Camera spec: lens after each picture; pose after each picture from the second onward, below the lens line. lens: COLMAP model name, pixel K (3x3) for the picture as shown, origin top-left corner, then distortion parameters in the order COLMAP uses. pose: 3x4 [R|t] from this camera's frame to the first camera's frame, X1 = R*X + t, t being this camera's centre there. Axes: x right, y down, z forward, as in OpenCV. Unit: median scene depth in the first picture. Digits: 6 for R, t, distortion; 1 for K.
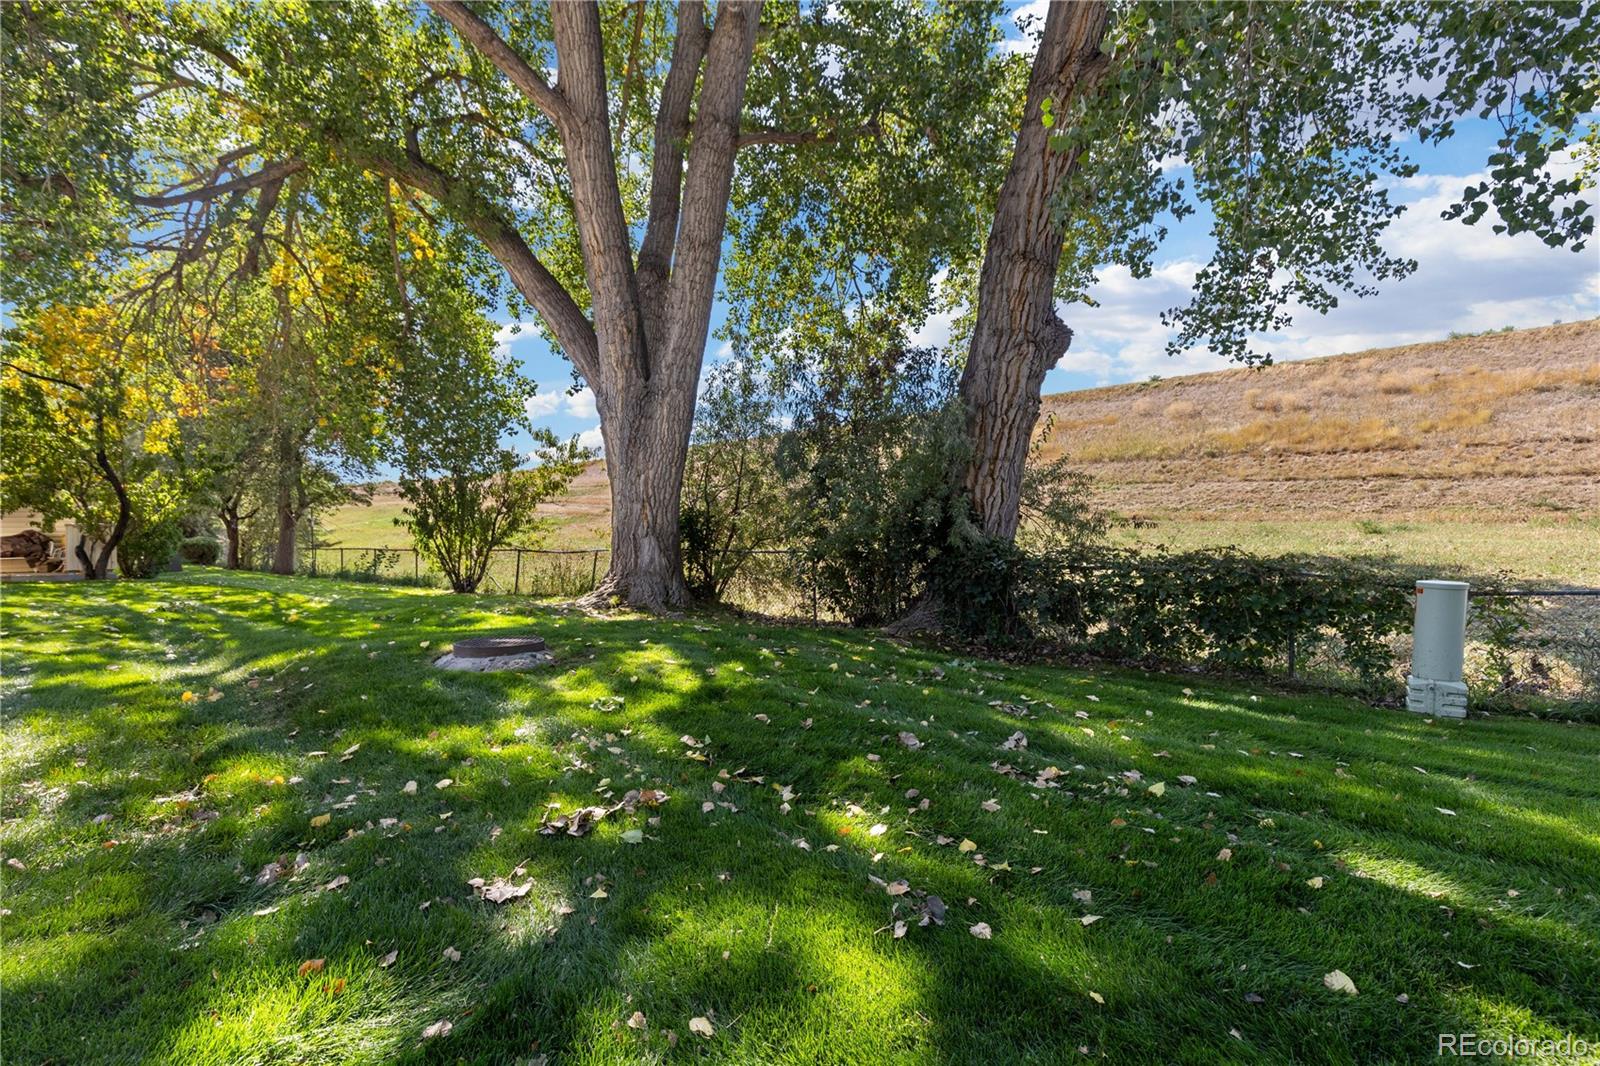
lens RADIAL K [[725.6, 0, 805.2], [0, 725.6, 534.9], [0, 0, 1]] dist [0.007551, -0.000675]
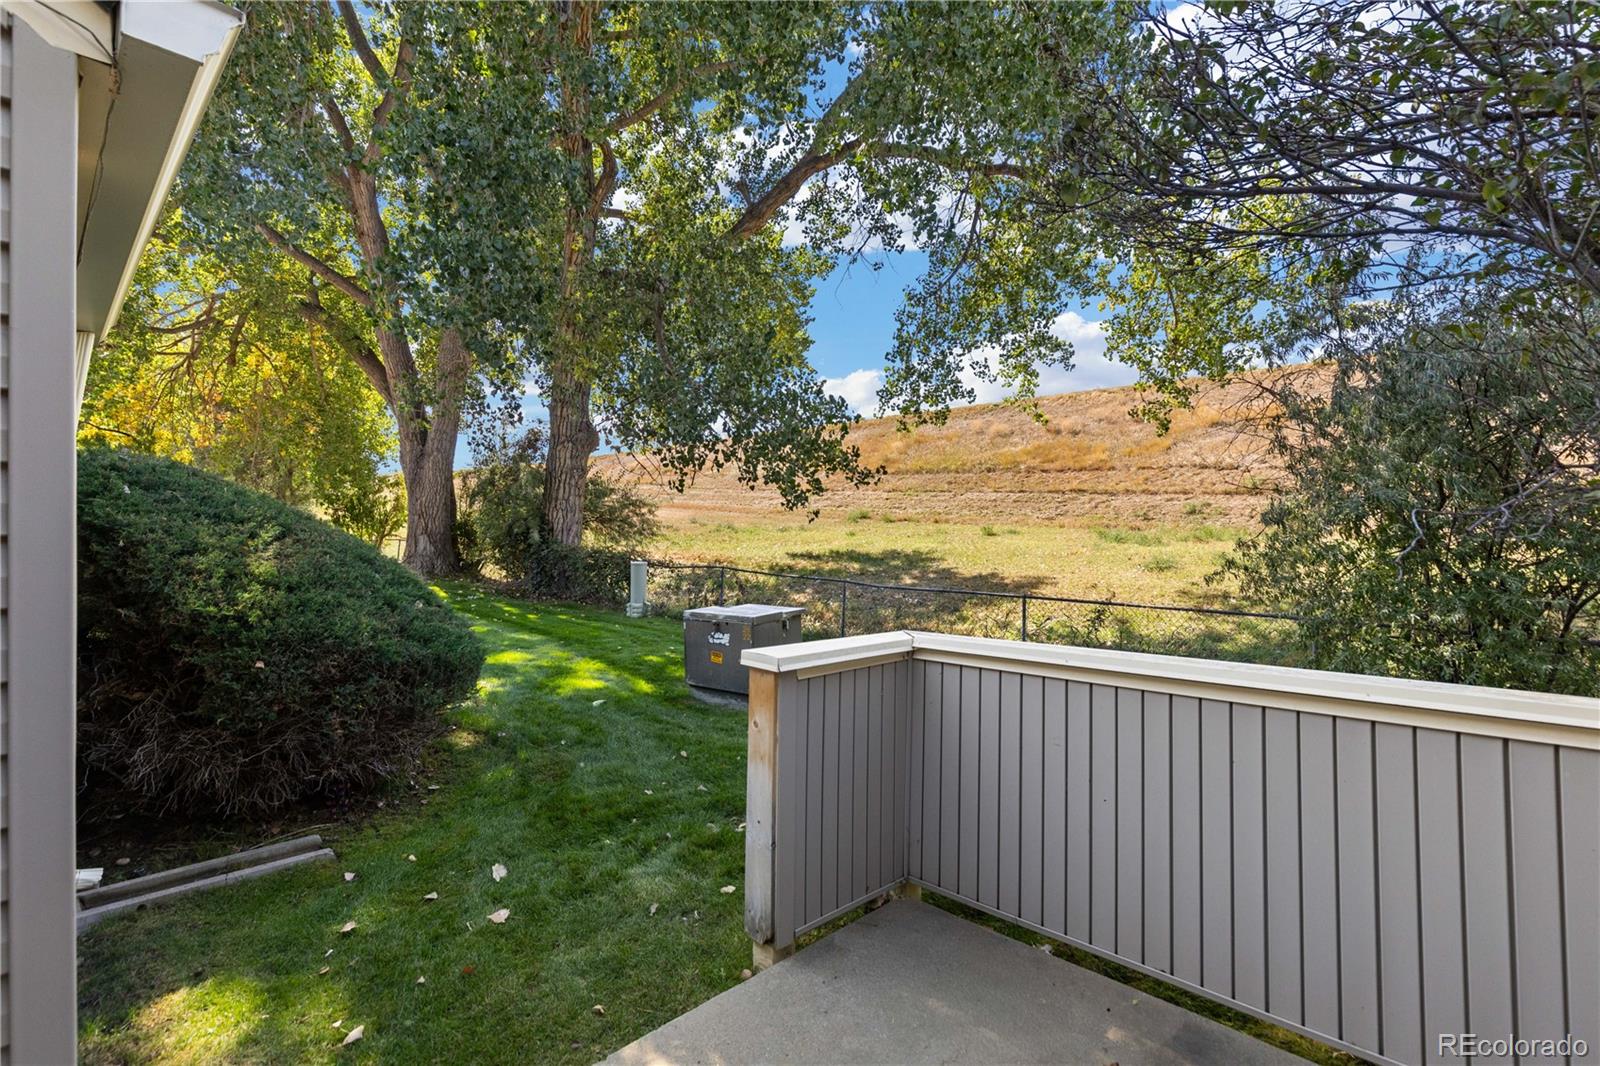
lens RADIAL K [[725.6, 0, 794.2], [0, 725.6, 524.4], [0, 0, 1]] dist [0.007551, -0.000675]
pose [[0.998376, 0.009354, -0.056199, 0.393769], [-0.009501, 0.999952, -0.002363, -0.013765], [0.056174, 0.002893, 0.998417, -0.364185]]
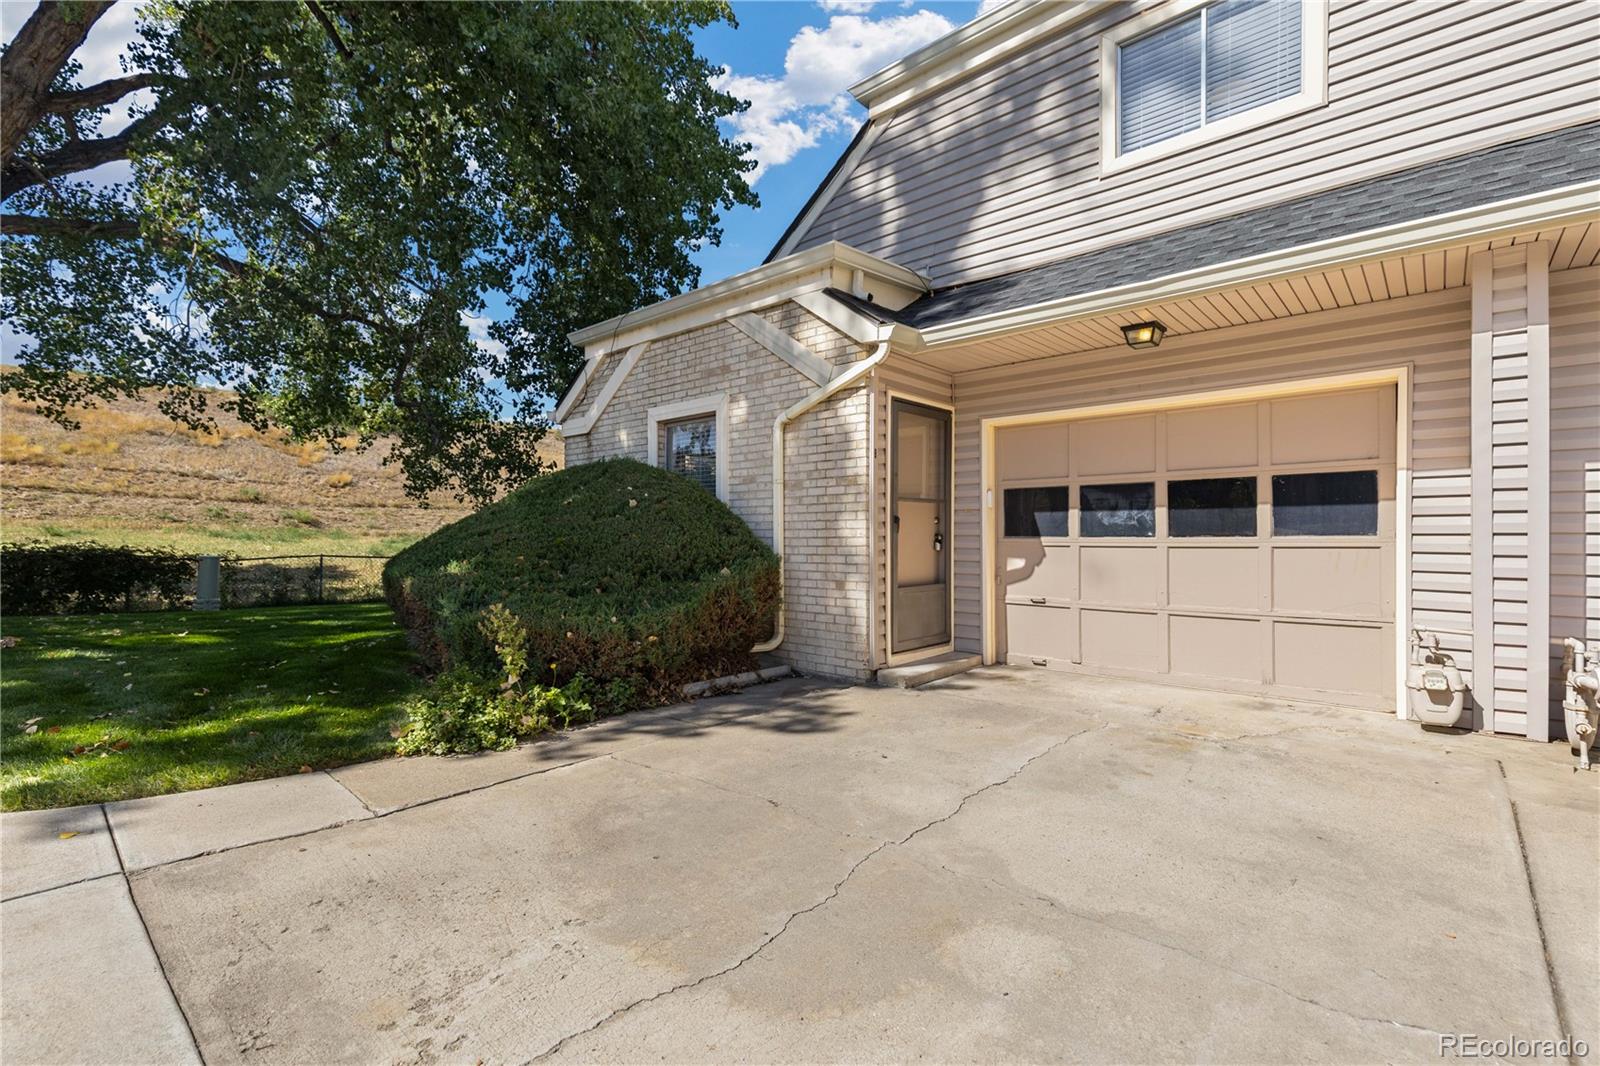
lens RADIAL K [[725.6, 0, 795.5], [0, 725.6, 527.3], [0, 0, 1]] dist [0.007551, -0.000675]
pose [[0.001710, 0.017253, 0.999850, -0.425113], [-0.001194, 0.999850, -0.017251, 0.002607], [-0.999998, -0.001164, 0.001731, -0.256226]]
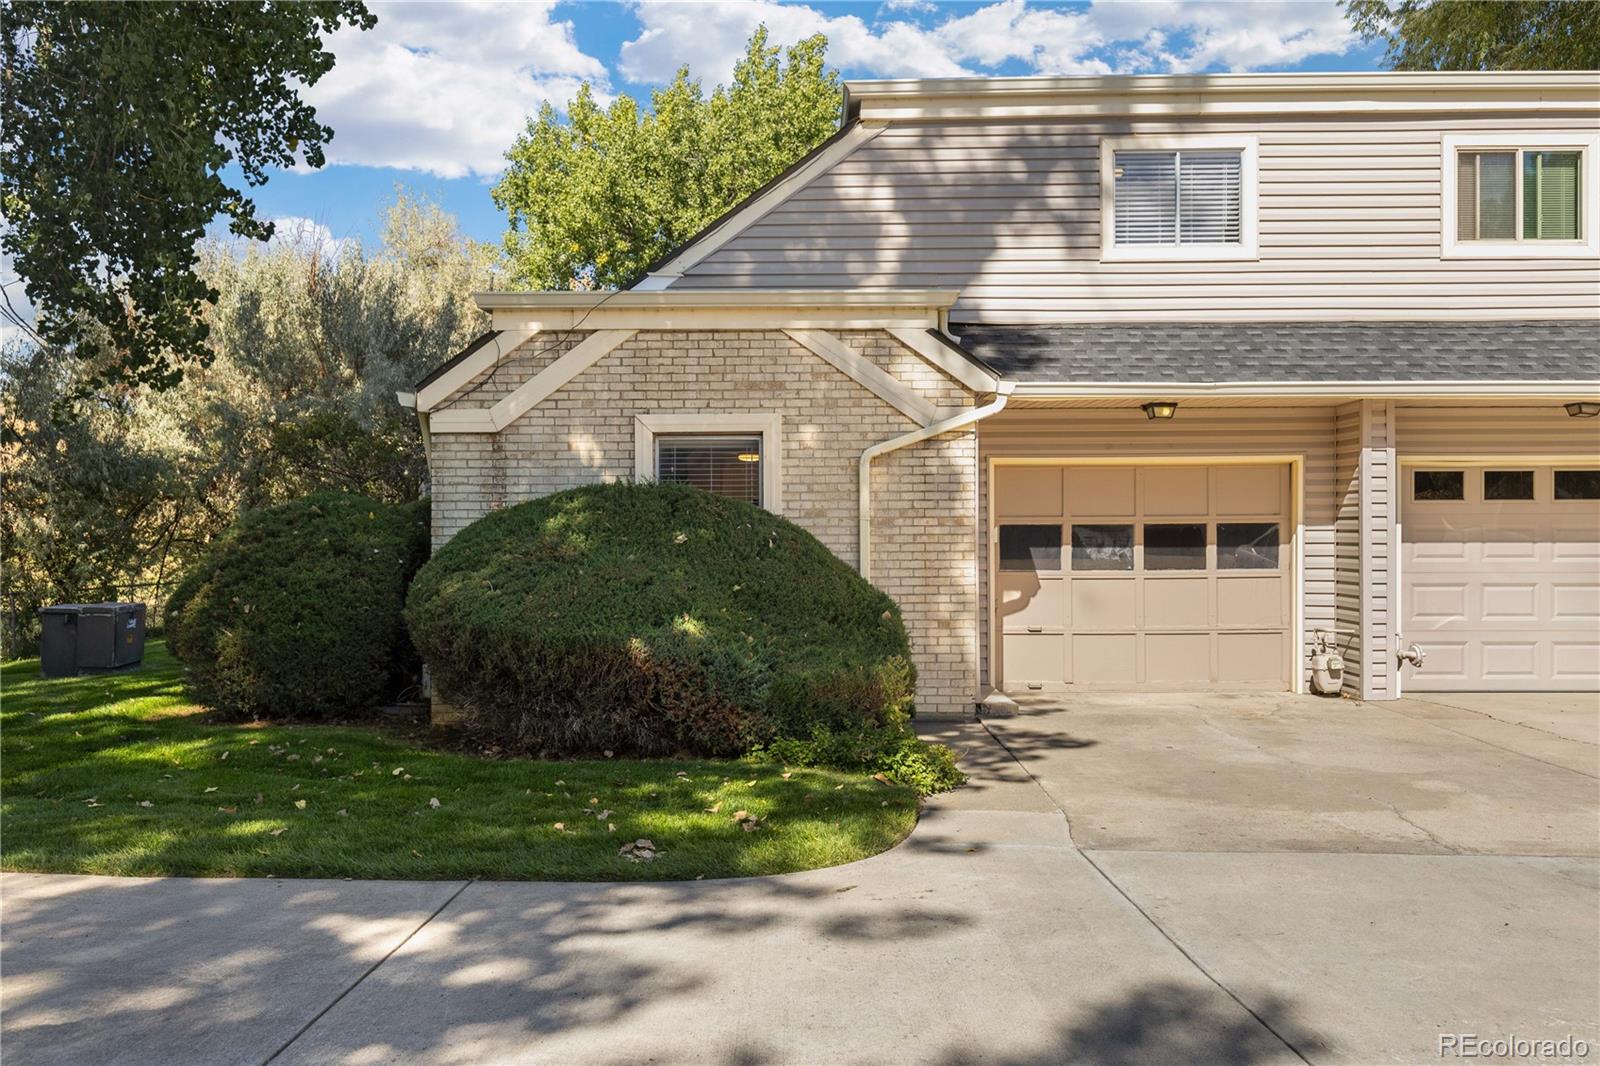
lens RADIAL K [[1287.4, 0, 798.1], [0, 1287.4, 531.5], [0, 0, 1]] dist [-0.003352, 0.004313]
pose [[-0.659970, 0.004617, 0.751277, -0.656383], [0.004129, 0.999988, -0.002519, -0.063670], [-0.751280, 0.001440, -0.659982, 1.094475]]
